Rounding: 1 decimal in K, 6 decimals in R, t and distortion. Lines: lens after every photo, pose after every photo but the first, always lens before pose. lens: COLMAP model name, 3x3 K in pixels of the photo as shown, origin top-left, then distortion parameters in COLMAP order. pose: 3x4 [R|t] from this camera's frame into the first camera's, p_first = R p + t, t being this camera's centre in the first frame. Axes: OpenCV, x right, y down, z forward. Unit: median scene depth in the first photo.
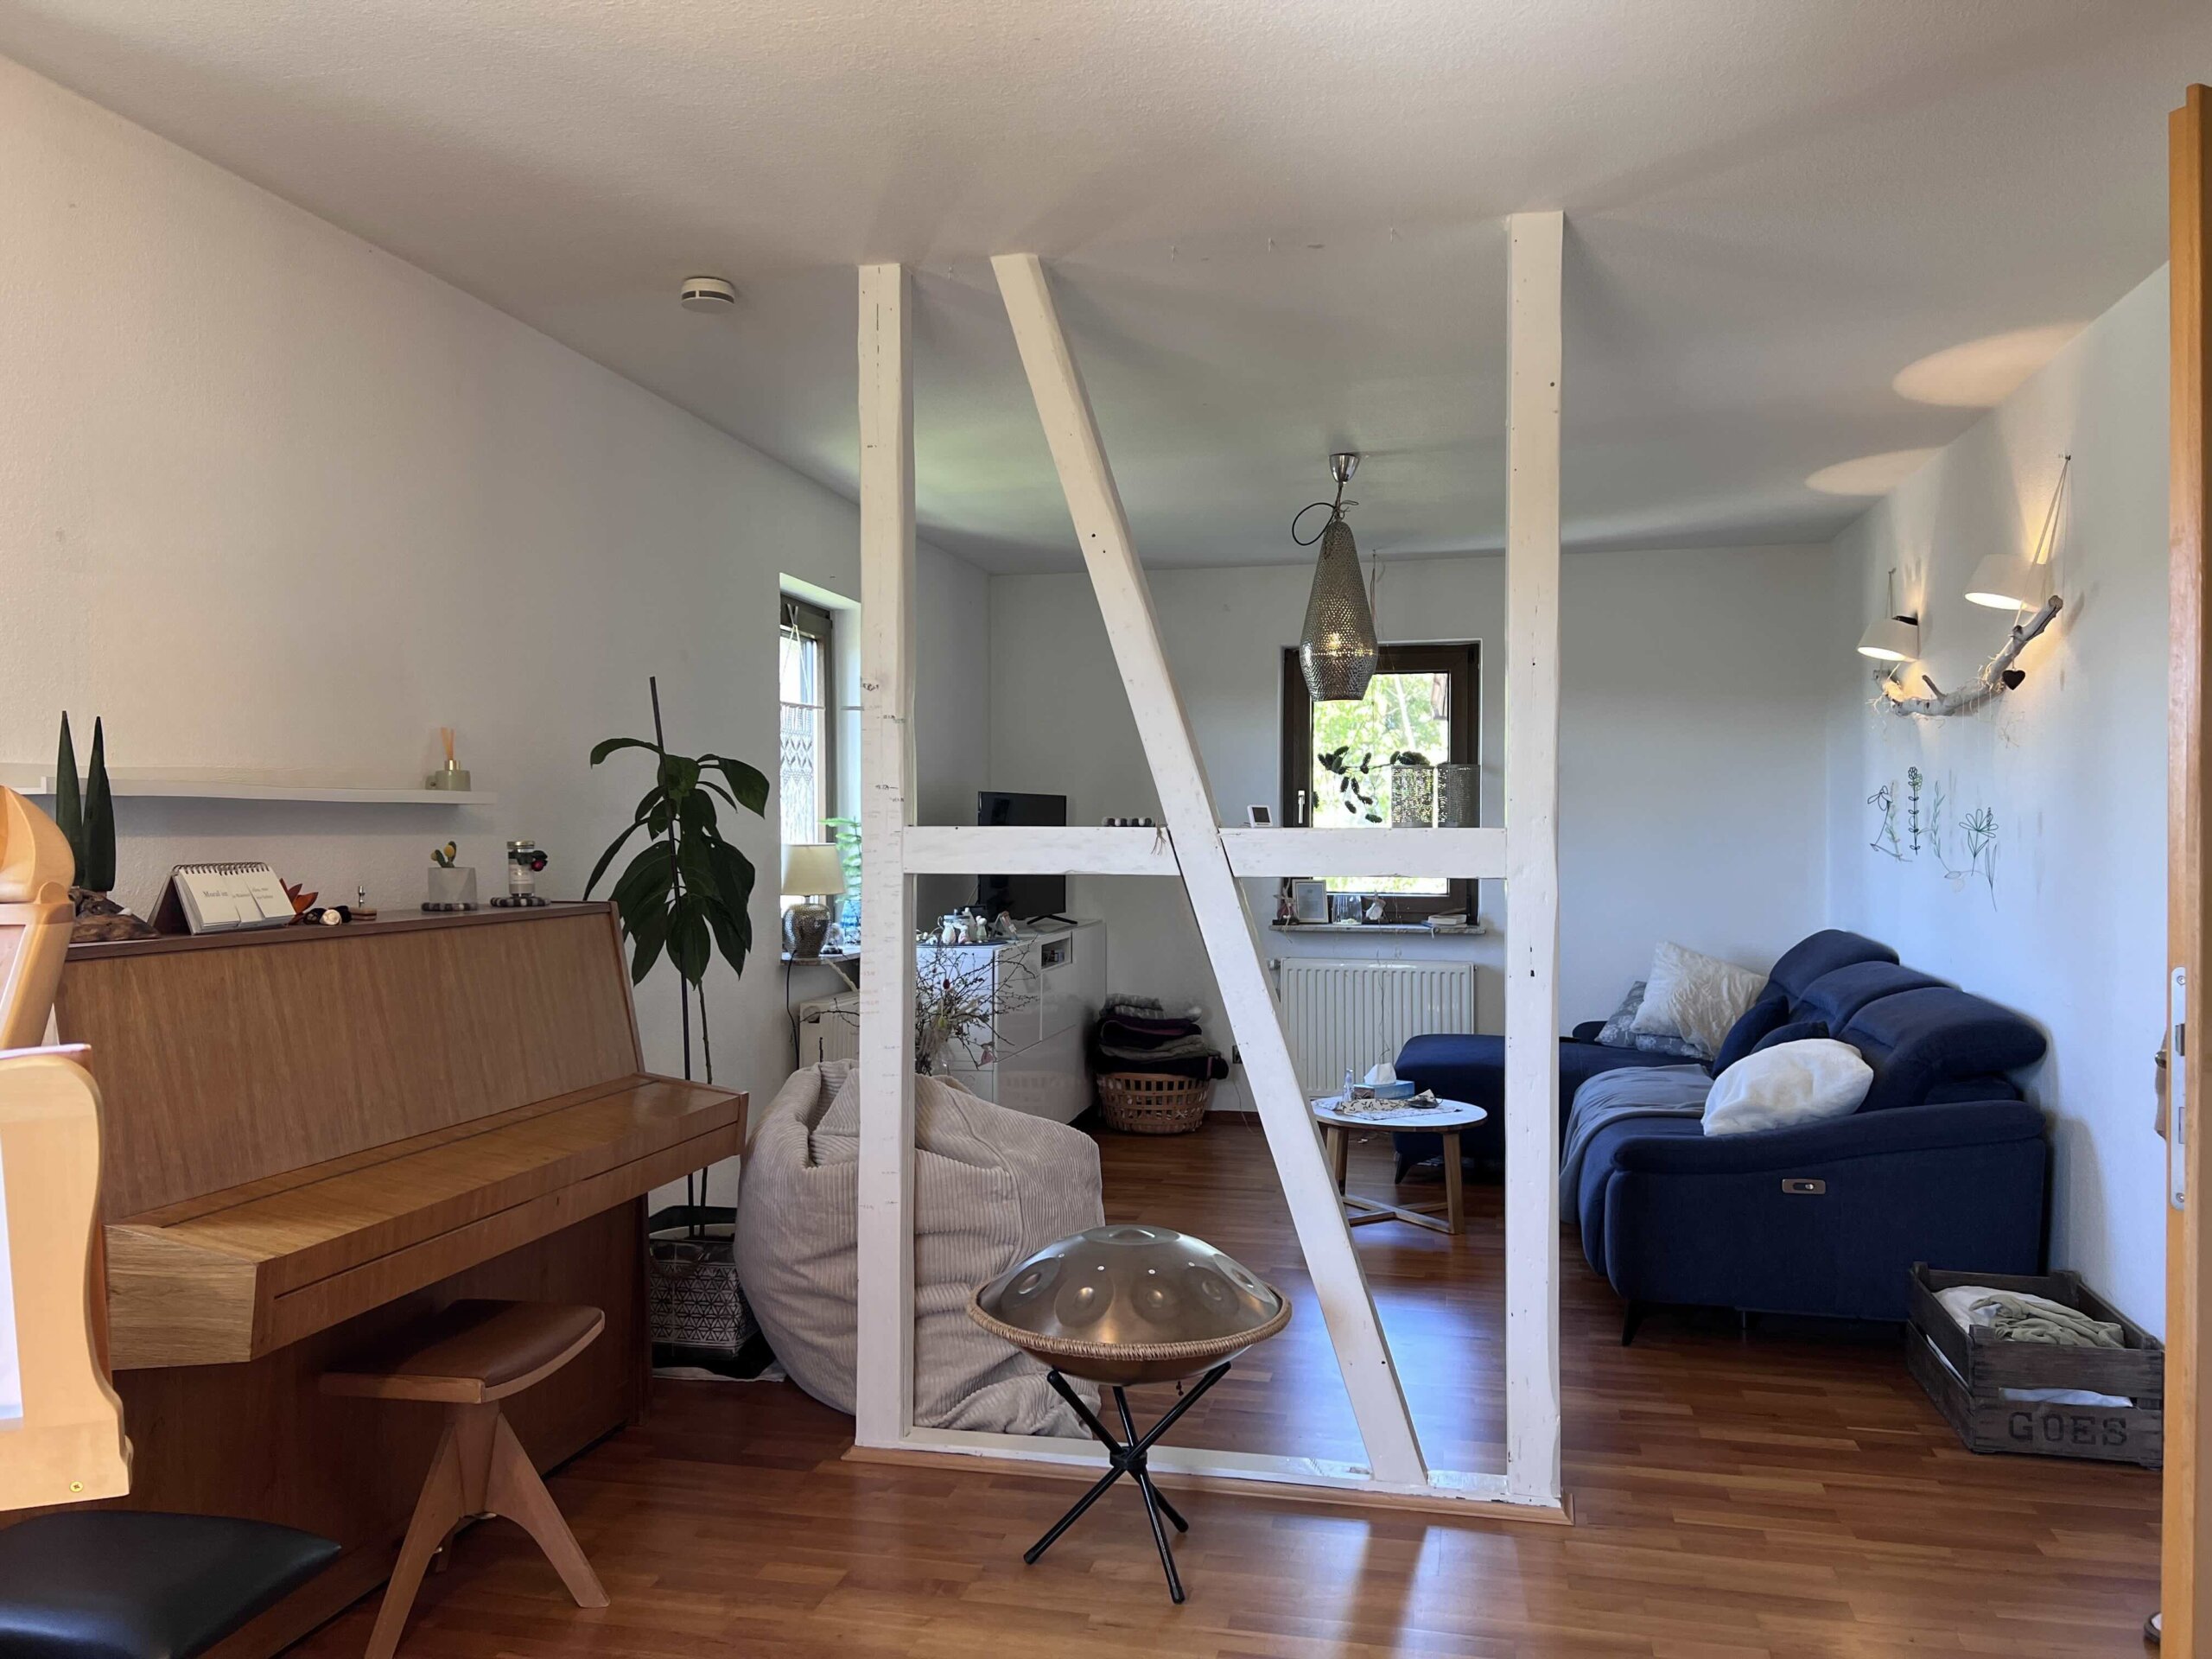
lens RADIAL K [[1629.2, 0, 1106.0], [0, 1629.2, 829.5], [0, 0, 1]] dist [0.155665, -0.202930]
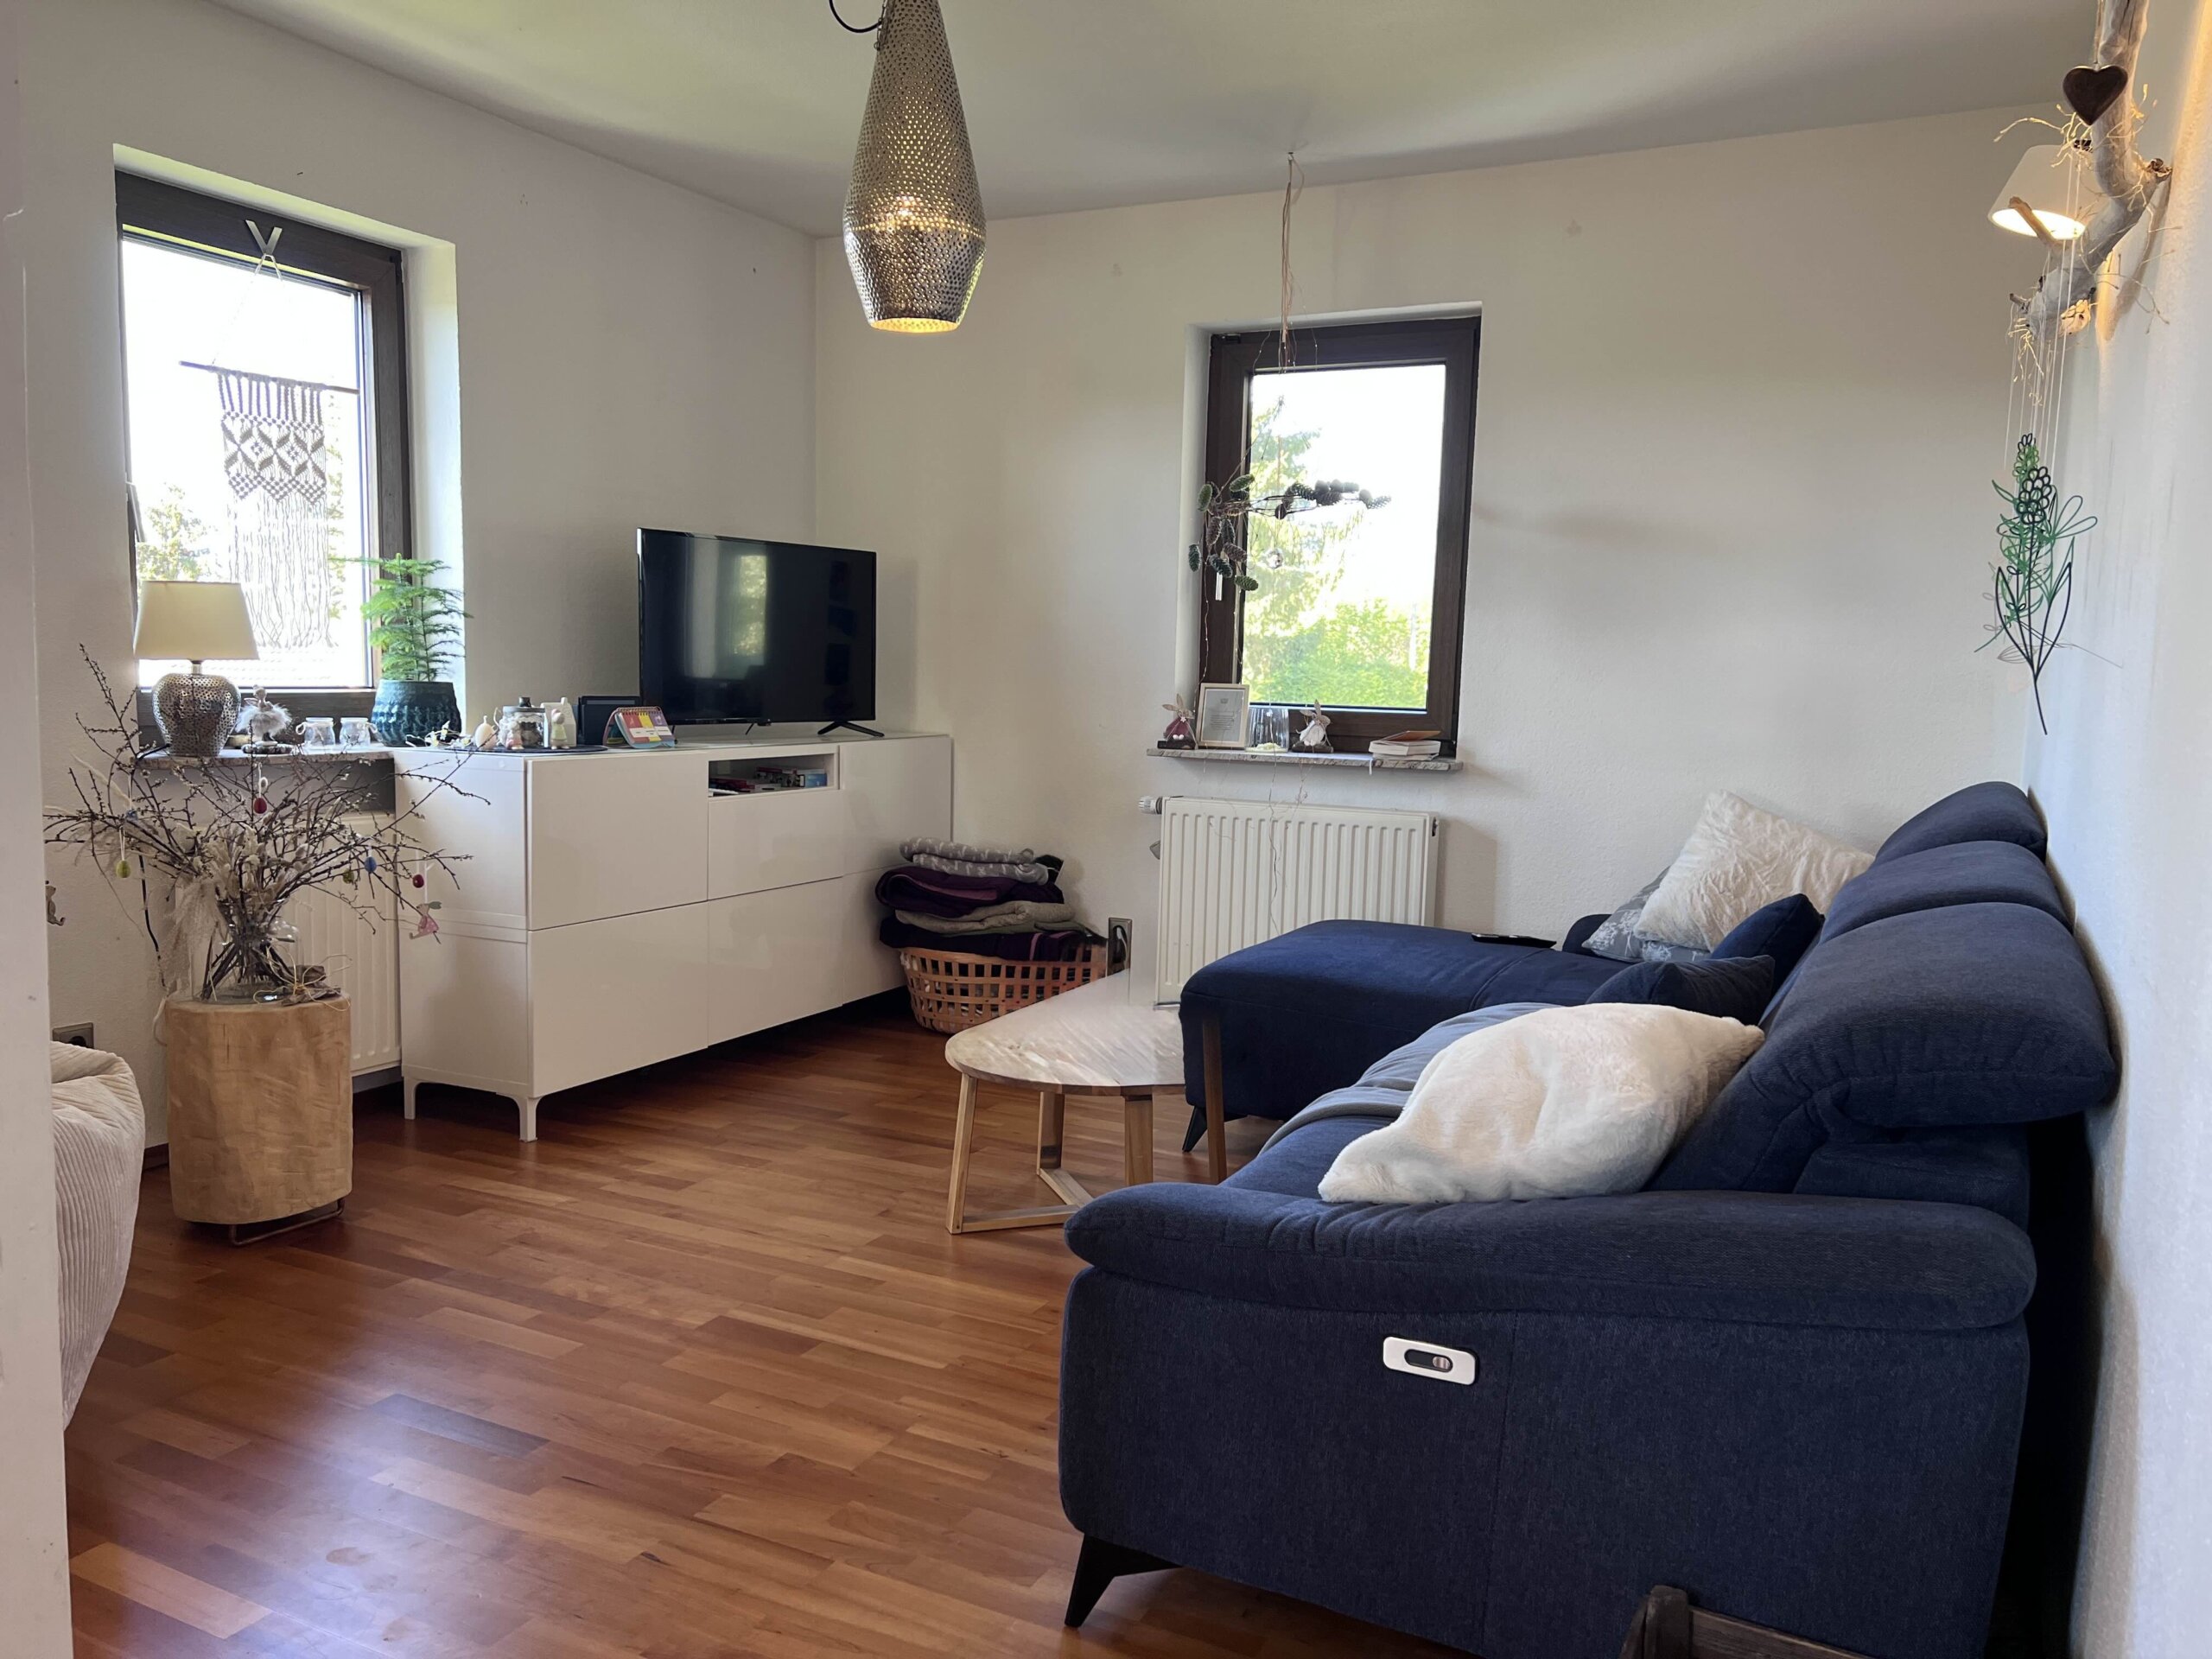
lens RADIAL K [[1629.2, 0, 1106.0], [0, 1629.2, 829.5], [0, 0, 1]] dist [0.155665, -0.202930]
pose [[0.971237, 0.048205, -0.233182, 0.251351], [-0.024172, 0.994195, 0.104843, 0.022124], [0.236883, -0.096191, 0.966765, 0.343188]]
